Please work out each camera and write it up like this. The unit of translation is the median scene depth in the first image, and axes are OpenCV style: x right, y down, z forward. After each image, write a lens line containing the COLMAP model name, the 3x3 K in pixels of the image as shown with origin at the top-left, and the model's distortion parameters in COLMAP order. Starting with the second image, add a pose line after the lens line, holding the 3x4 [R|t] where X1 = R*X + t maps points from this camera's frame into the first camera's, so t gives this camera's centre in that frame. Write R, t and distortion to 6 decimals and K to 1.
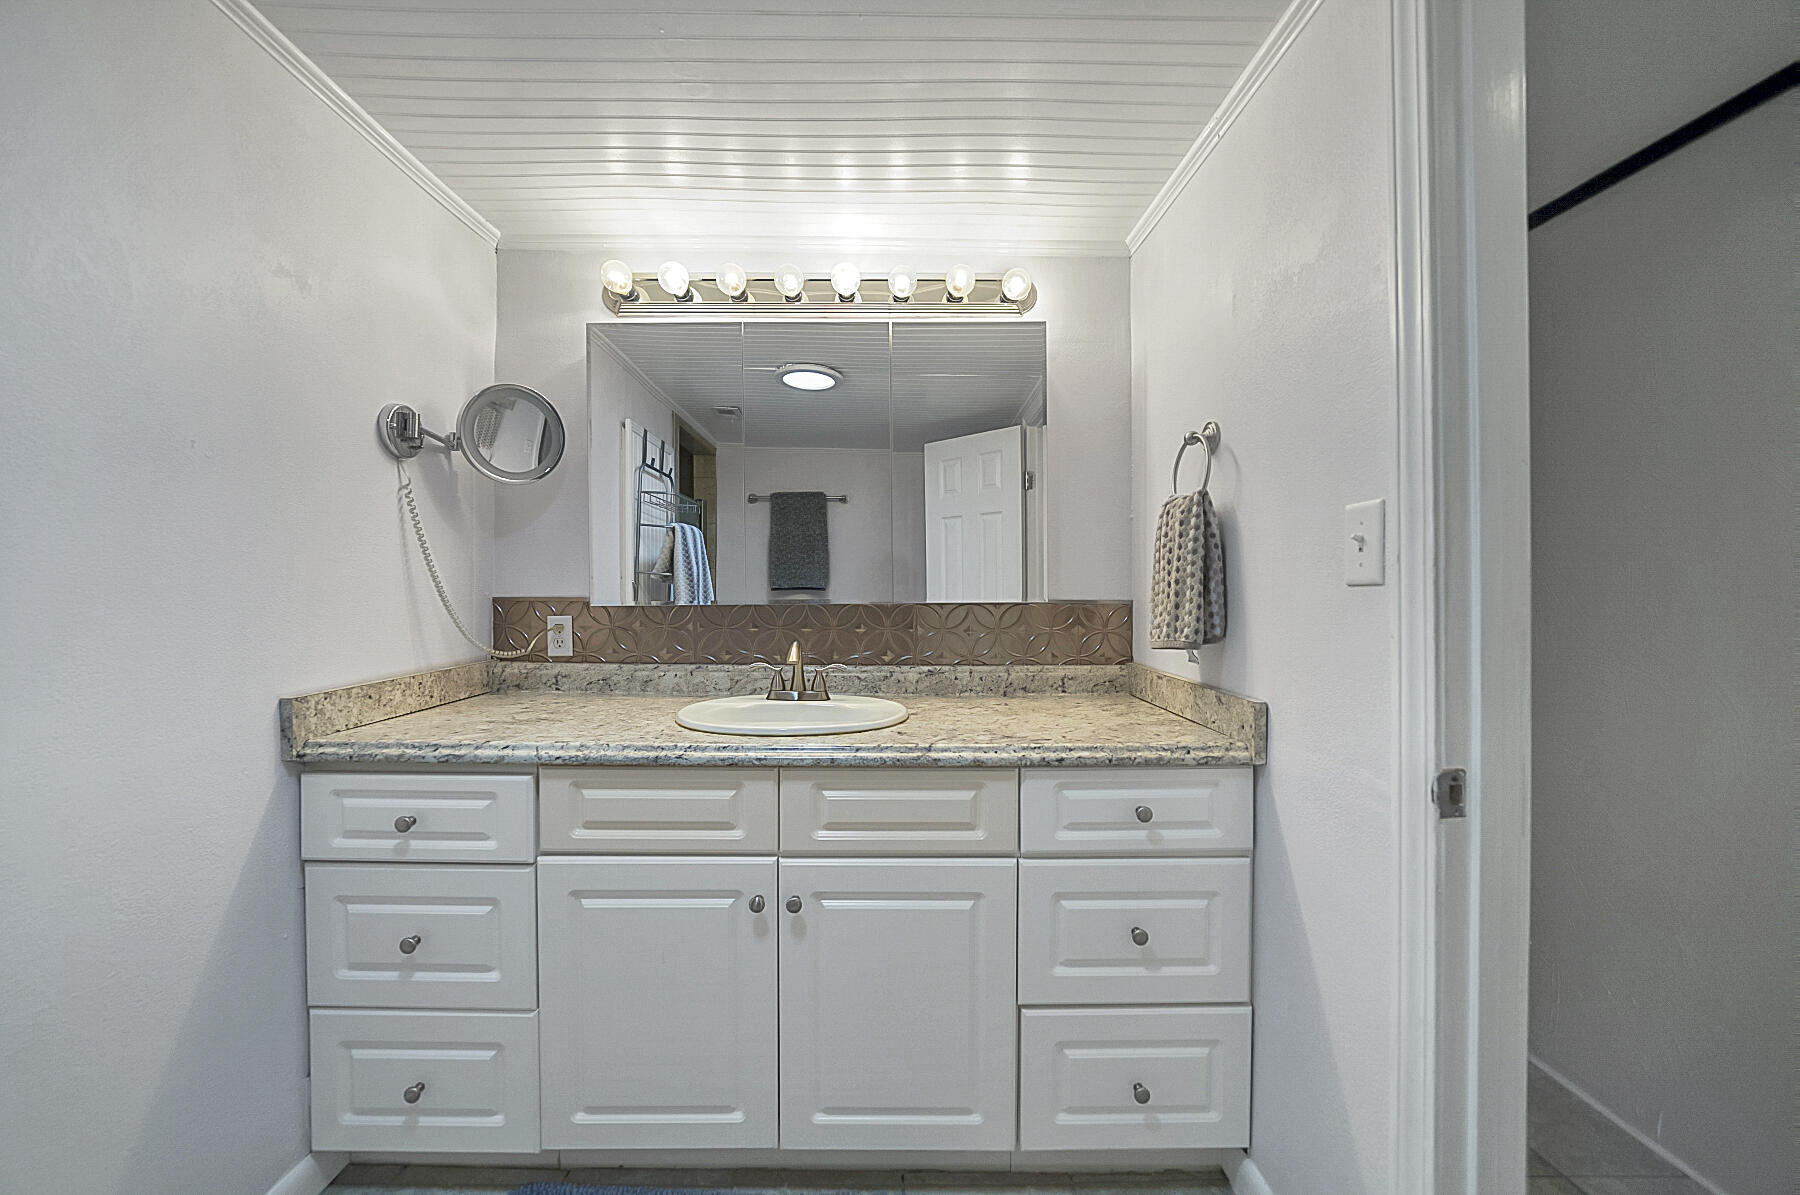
lens RADIAL K [[698.0, 0, 893.4], [0, 698.0, 592.0], [0, 0, 1]] dist [-0.000707, -0.000046]
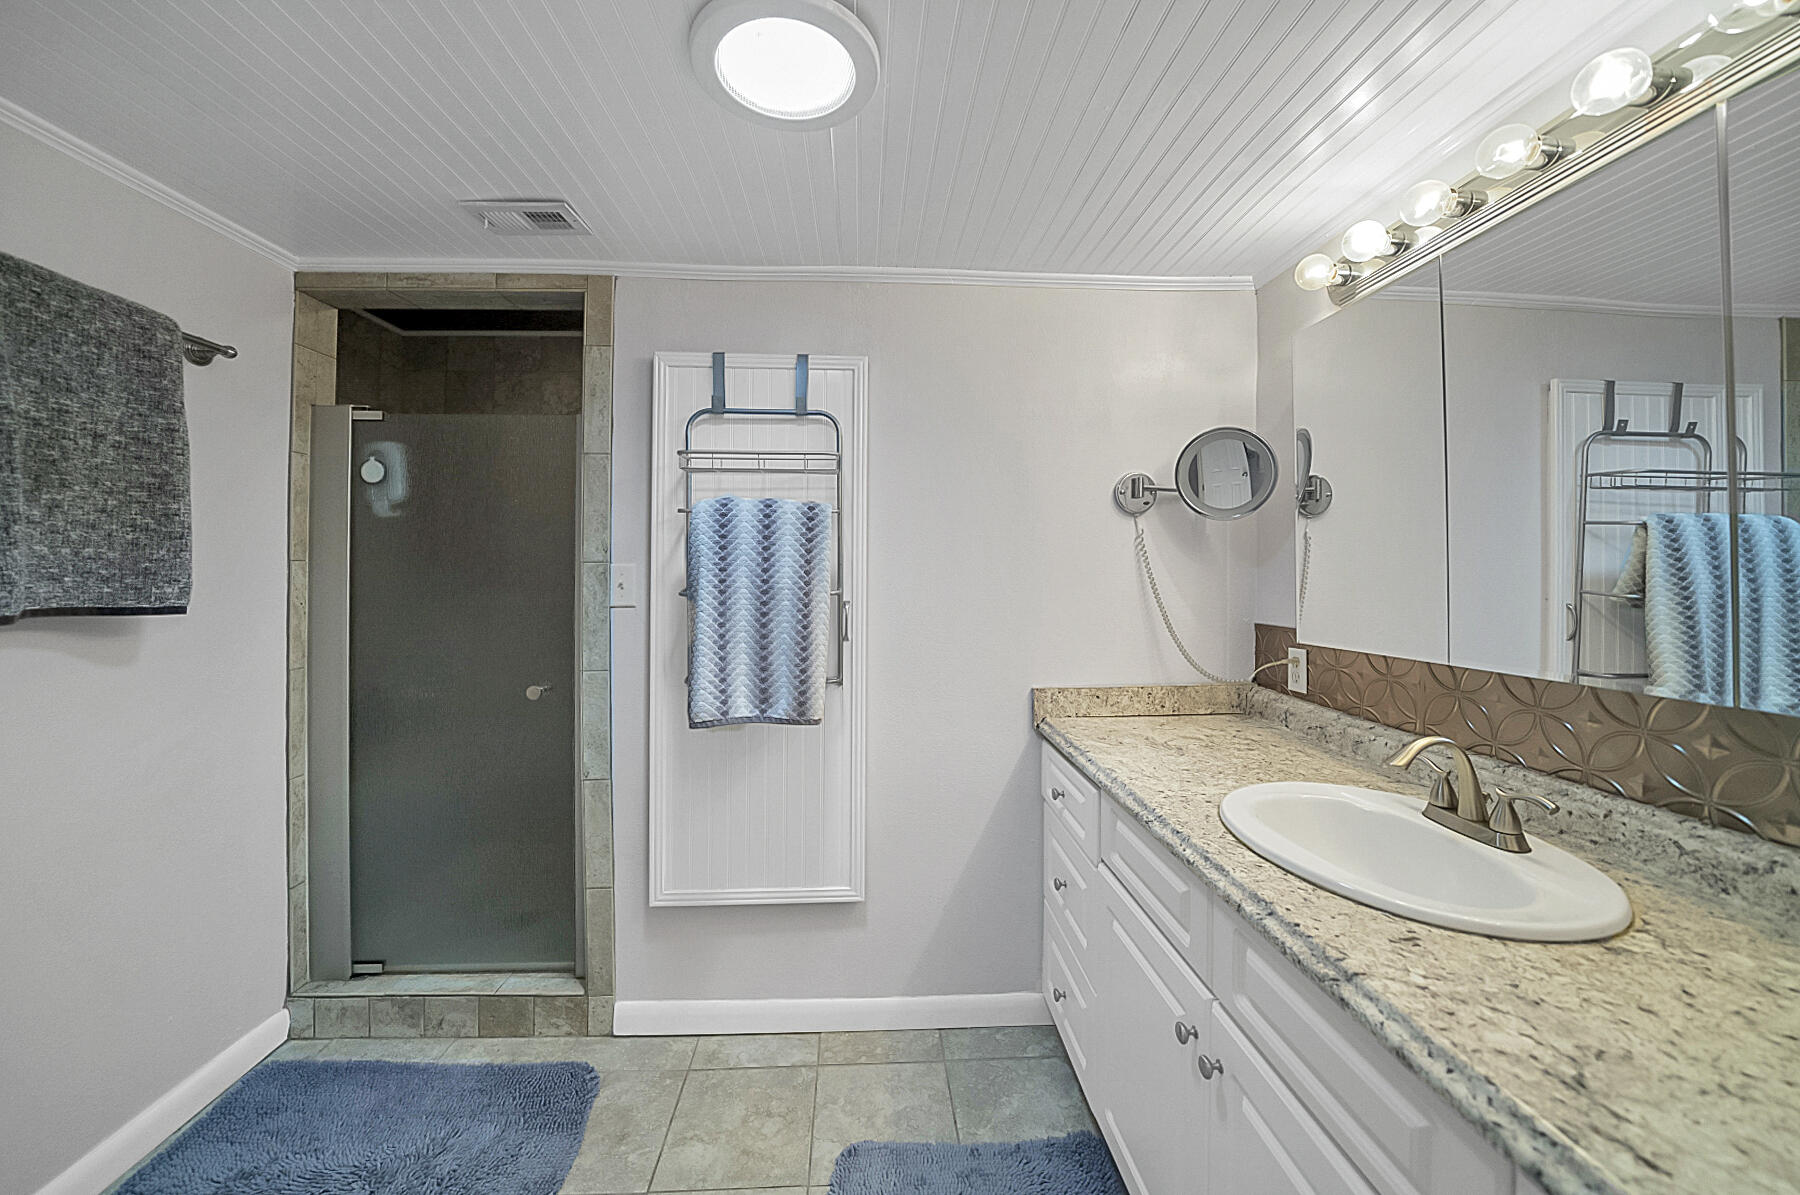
lens RADIAL K [[658.4, 0, 894.5], [0, 658.4, 571.7], [0, 0, 1]] dist [0.000648, 0.000088]
pose [[0.042725, -0.000175, -0.999087, 0.403417], [0.000725, 1.000000, -0.000144, -0.073437], [0.999087, -0.000718, 0.042725, 0.432223]]
